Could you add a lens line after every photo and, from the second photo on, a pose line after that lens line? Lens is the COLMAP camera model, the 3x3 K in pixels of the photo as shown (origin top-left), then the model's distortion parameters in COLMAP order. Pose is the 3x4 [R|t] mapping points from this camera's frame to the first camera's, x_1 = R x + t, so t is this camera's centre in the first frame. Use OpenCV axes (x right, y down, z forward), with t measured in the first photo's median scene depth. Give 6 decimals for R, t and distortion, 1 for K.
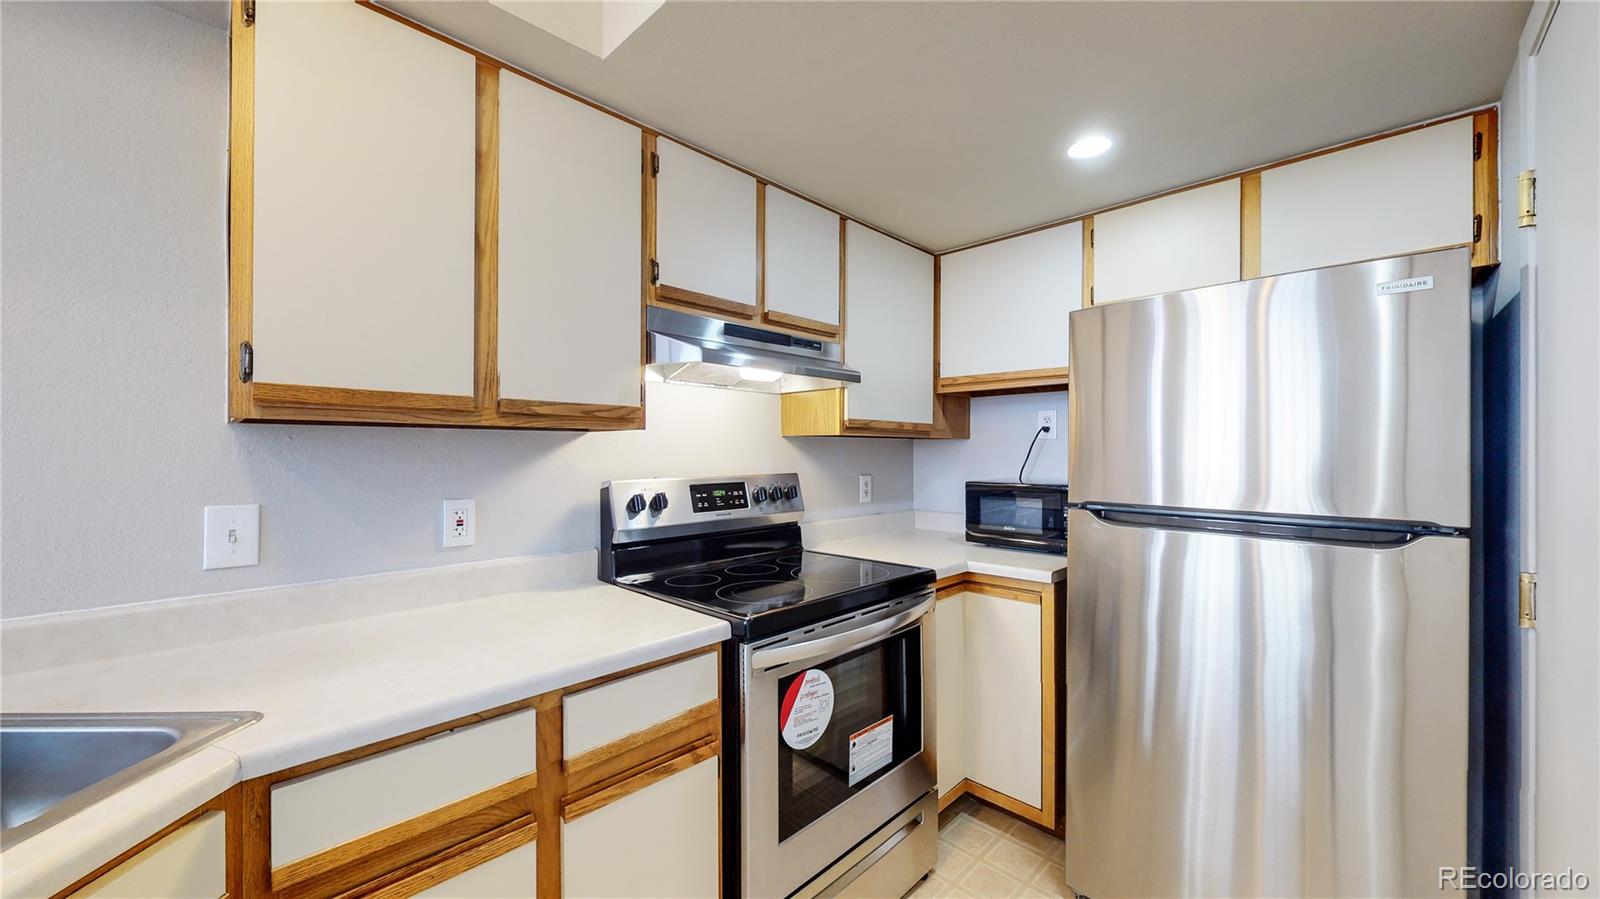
lens RADIAL K [[585.6, 0, 801.0], [0, 585.6, 449.4], [0, 0, 1]] dist [0.001133, -0.000801]
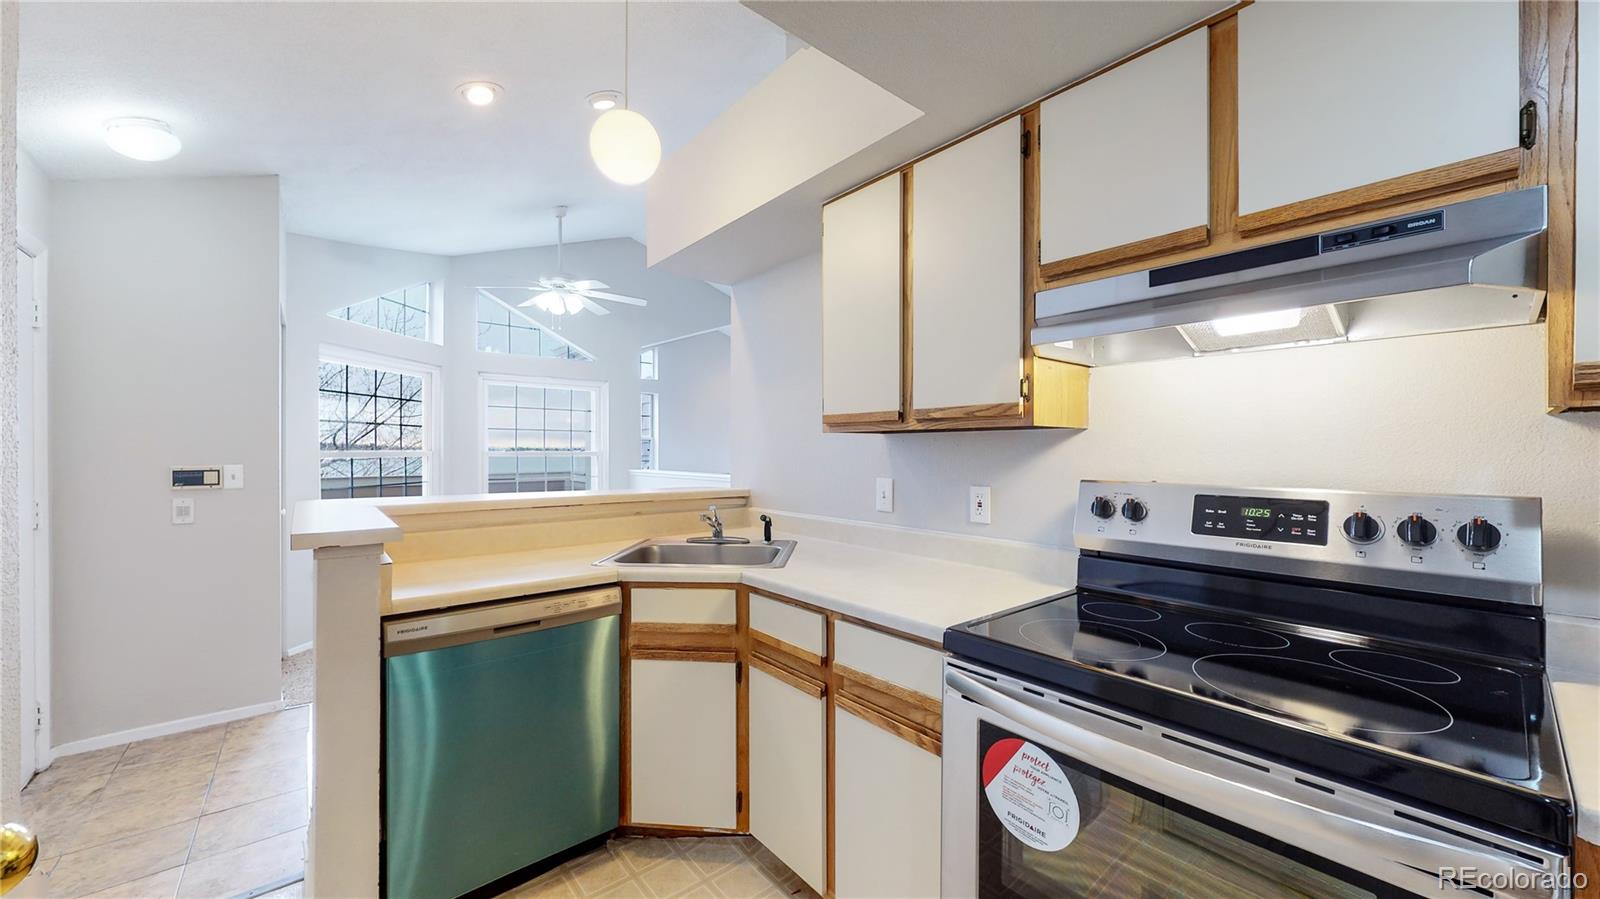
lens RADIAL K [[585.6, 0, 808.6], [0, 585.6, 453.5], [0, 0, 1]] dist [0.001133, -0.000801]
pose [[-0.083236, 0.004502, -0.996520, 0.798579], [0.001618, 0.999989, 0.004382, 0.007988], [0.996529, -0.001248, -0.083243, 0.810028]]
